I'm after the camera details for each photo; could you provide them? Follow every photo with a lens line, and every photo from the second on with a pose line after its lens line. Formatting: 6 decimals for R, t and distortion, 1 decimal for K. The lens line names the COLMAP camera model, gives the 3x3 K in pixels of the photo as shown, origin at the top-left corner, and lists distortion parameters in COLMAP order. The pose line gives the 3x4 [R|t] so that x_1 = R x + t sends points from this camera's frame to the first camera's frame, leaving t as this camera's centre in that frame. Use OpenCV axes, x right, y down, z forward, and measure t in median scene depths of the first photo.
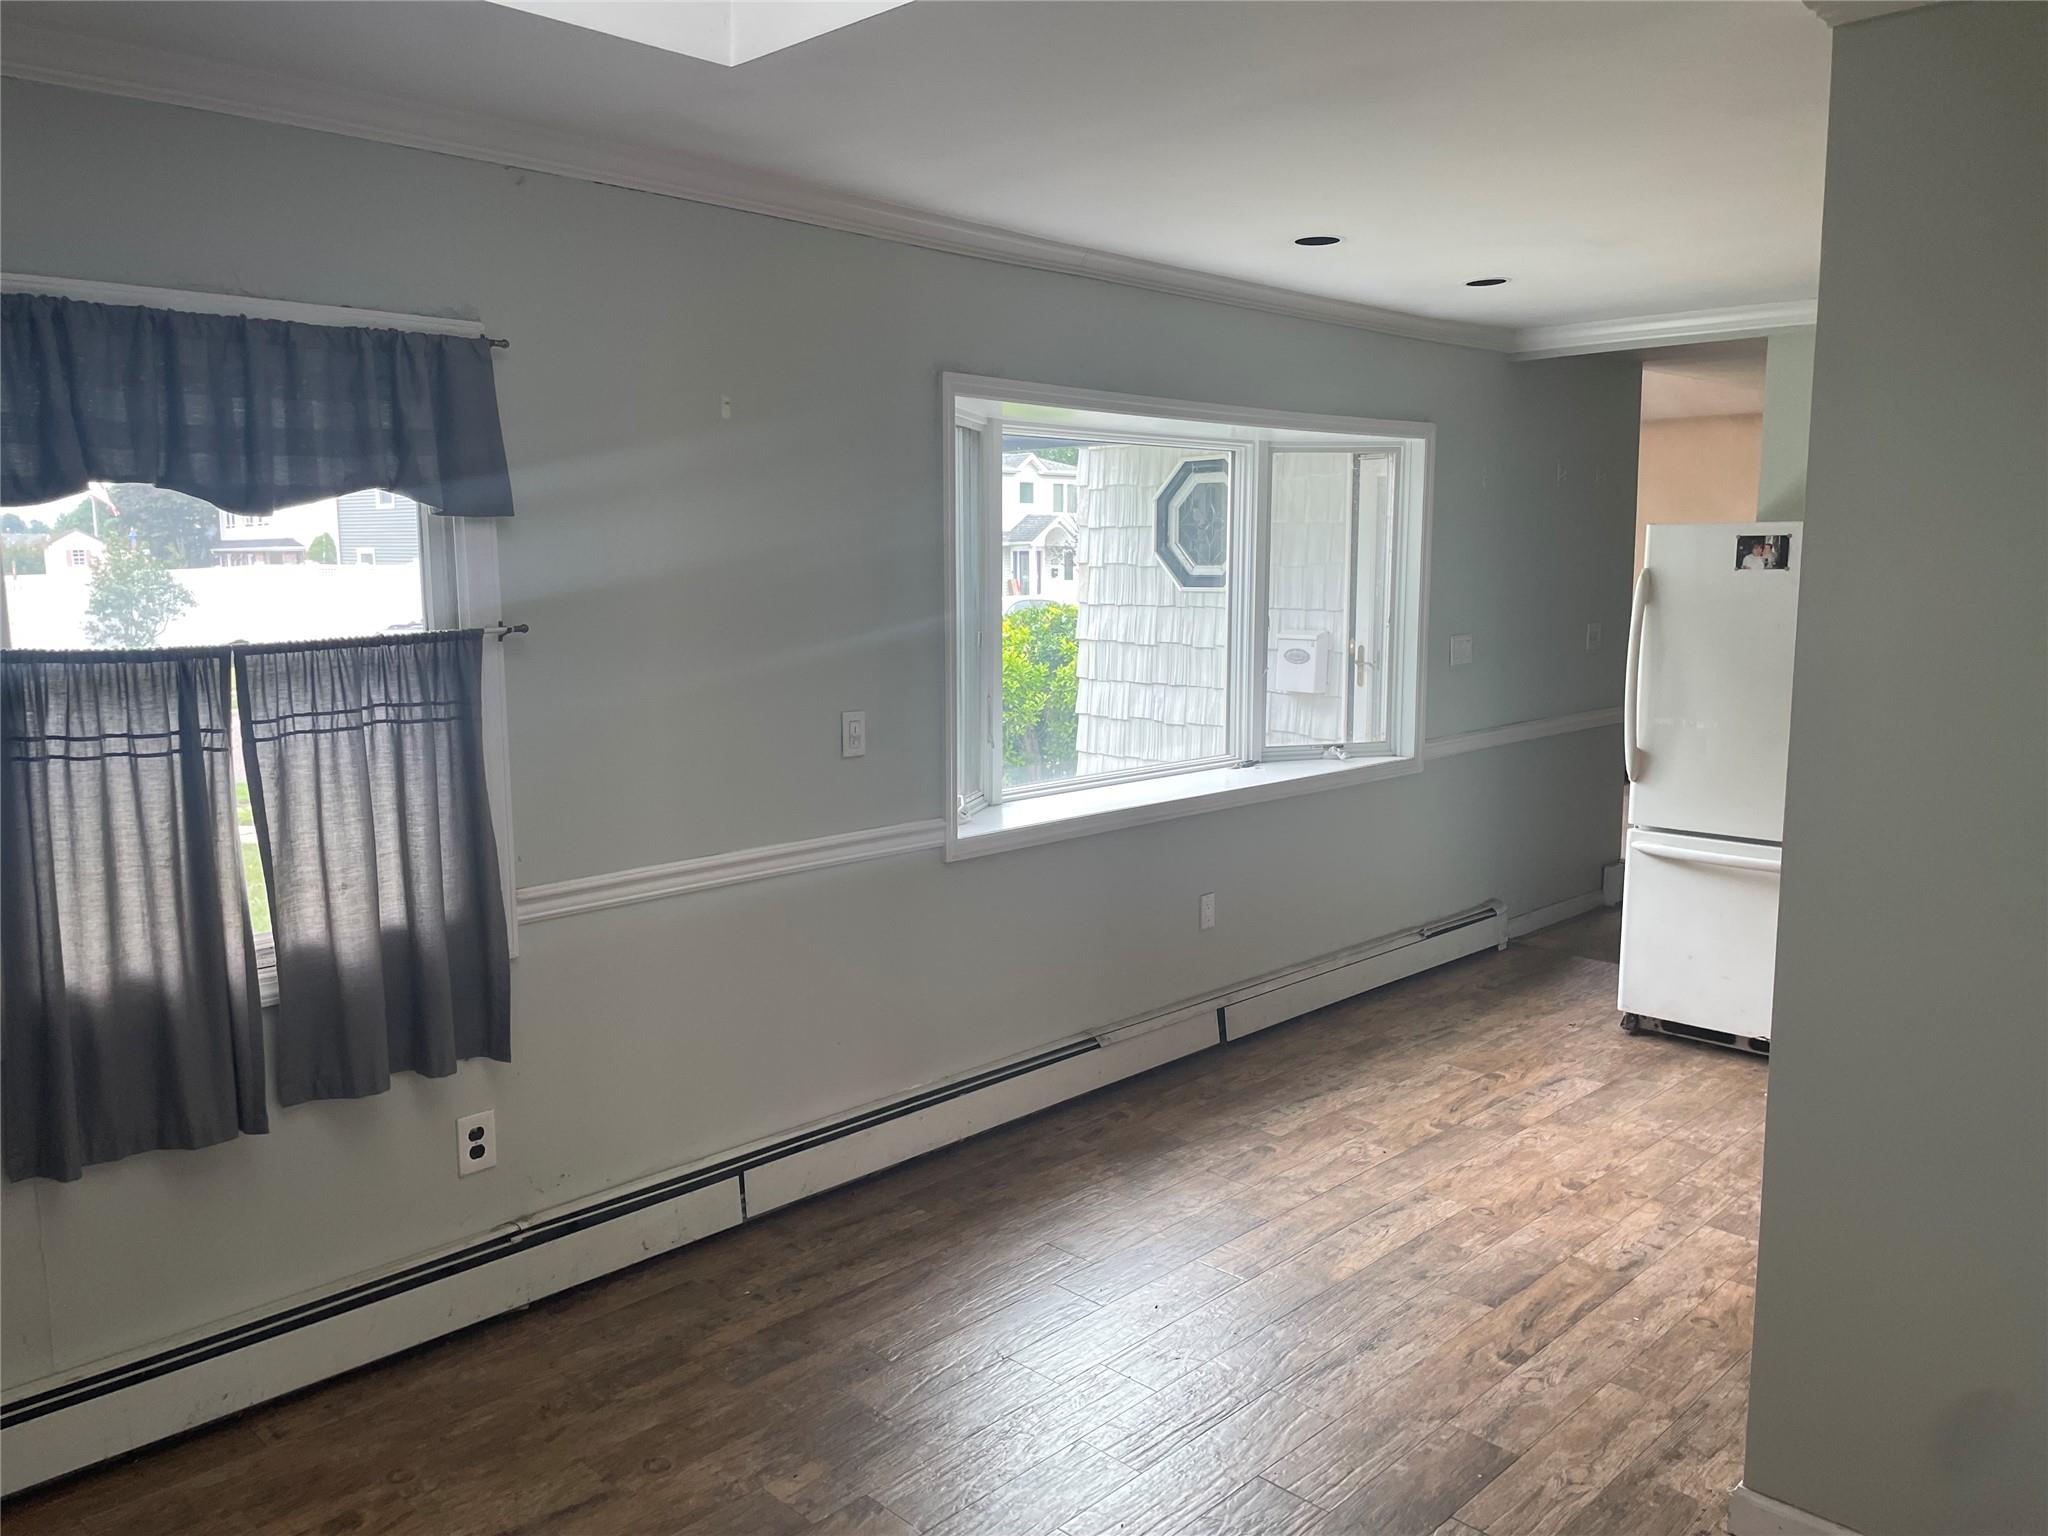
lens RADIAL K [[1544.1, 0, 1017.9], [0, 1544.1, 763.2], [0, 0, 1]] dist [0.101833, -0.125750]
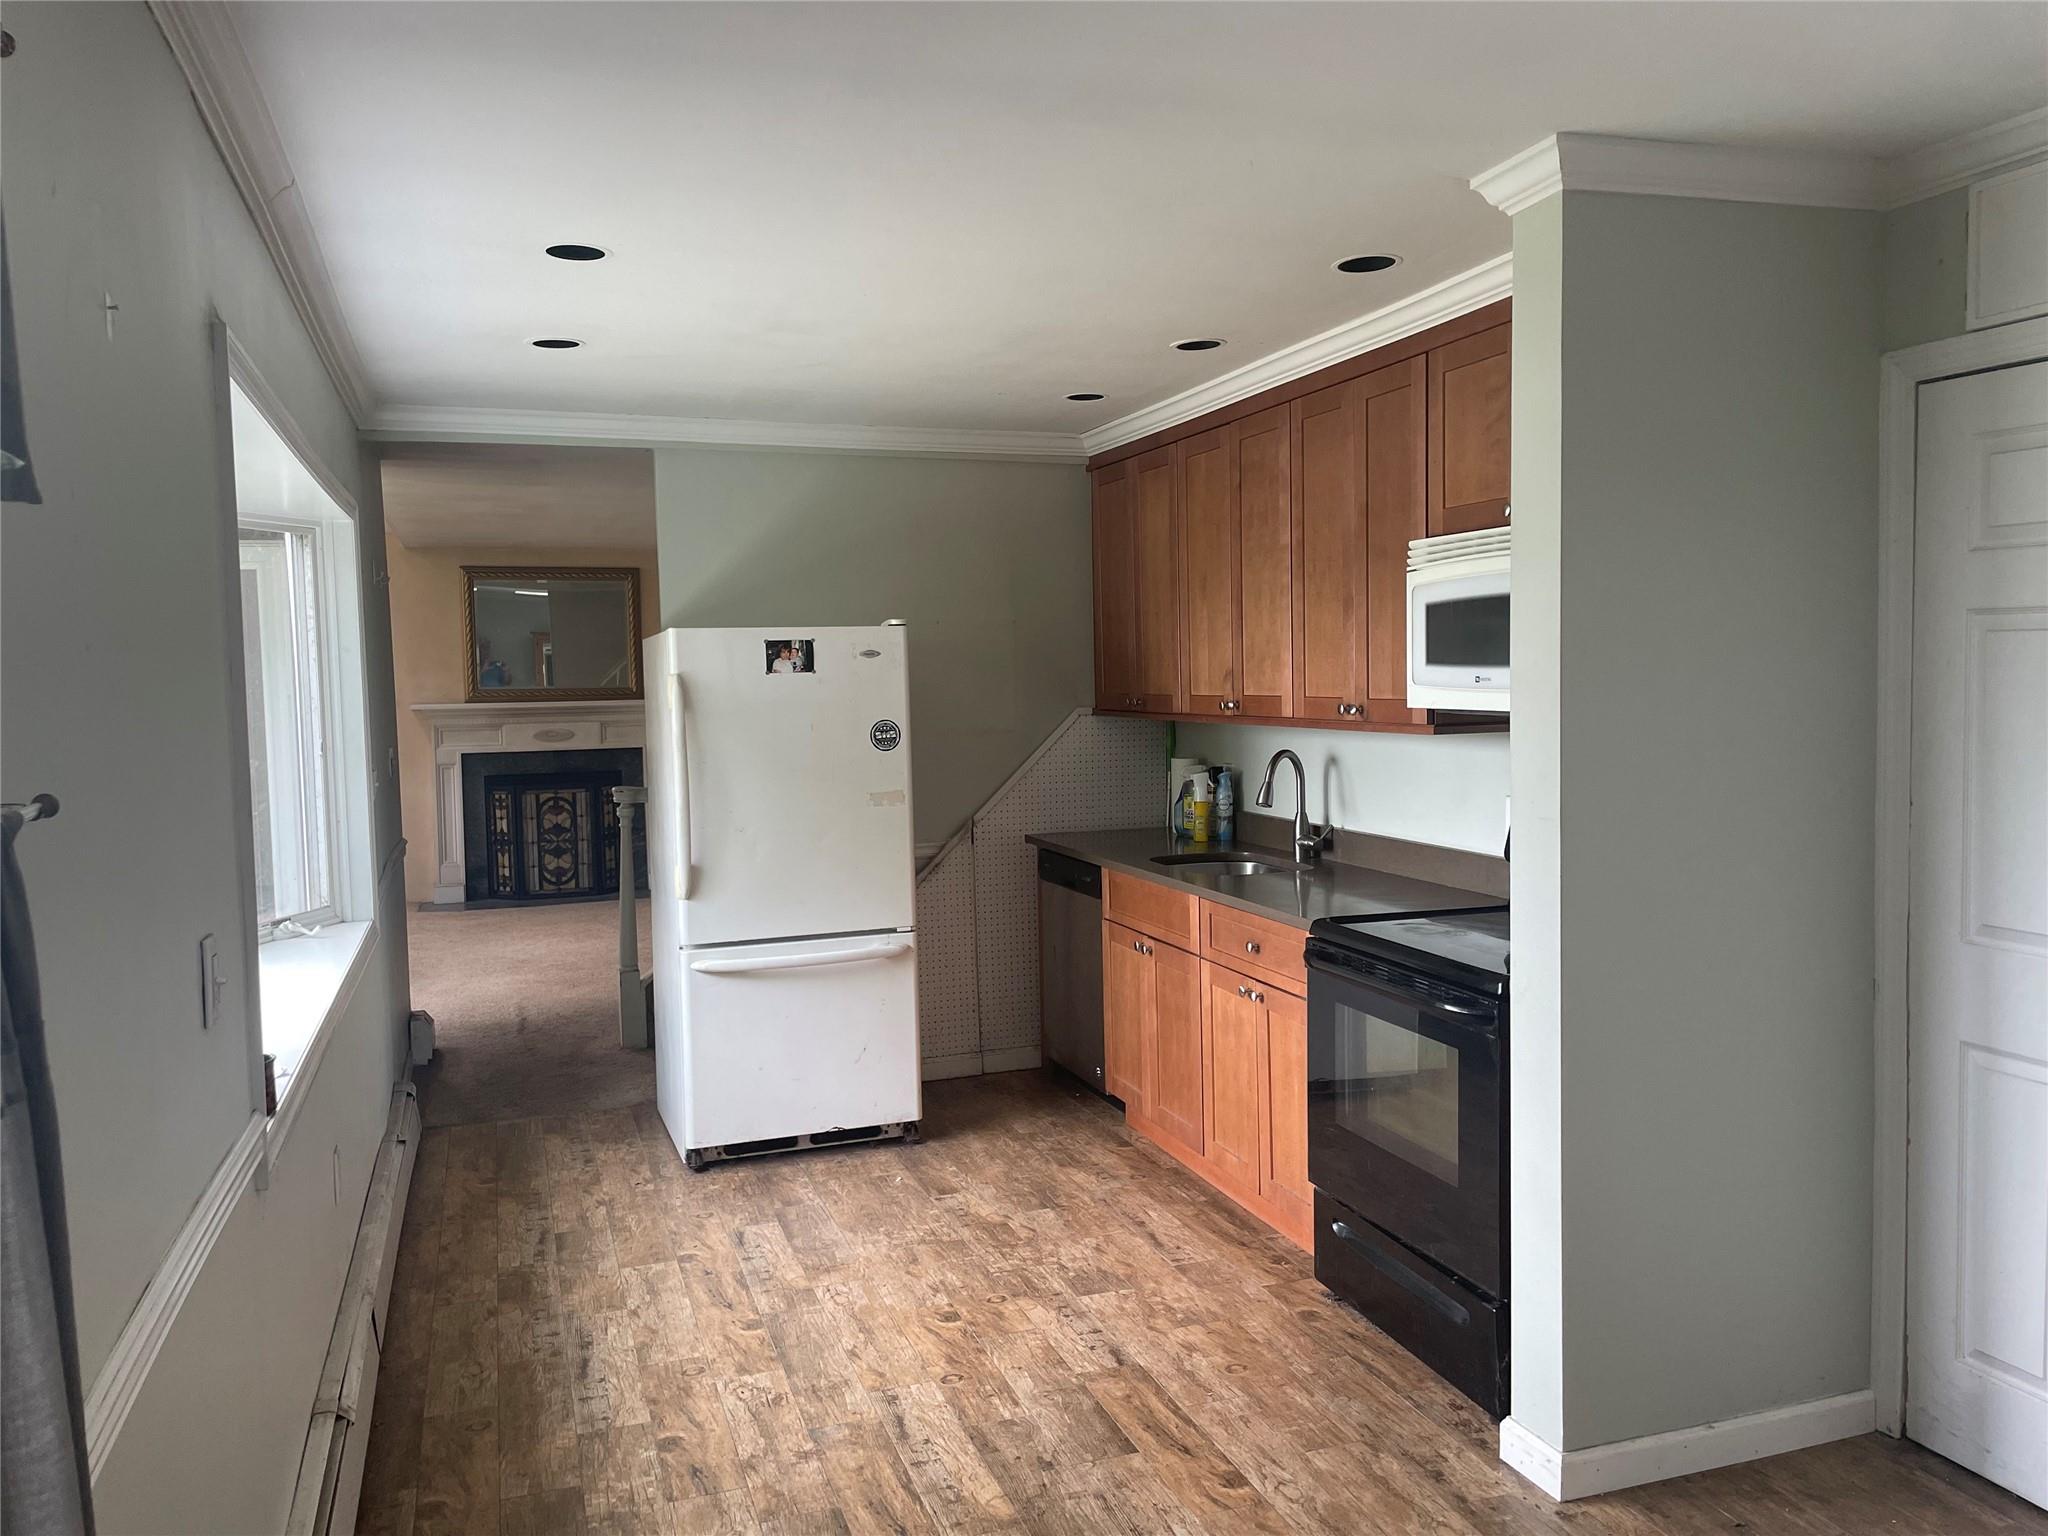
lens RADIAL K [[1544.1, 0, 1017.9], [0, 1544.1, 763.2], [0, 0, 1]] dist [0.101833, -0.125750]
pose [[0.443486, -0.060108, 0.894264, -0.452043], [0.139395, 0.990233, -0.002571, -0.051082], [-0.885375, 0.125797, 0.447533, 0.519114]]
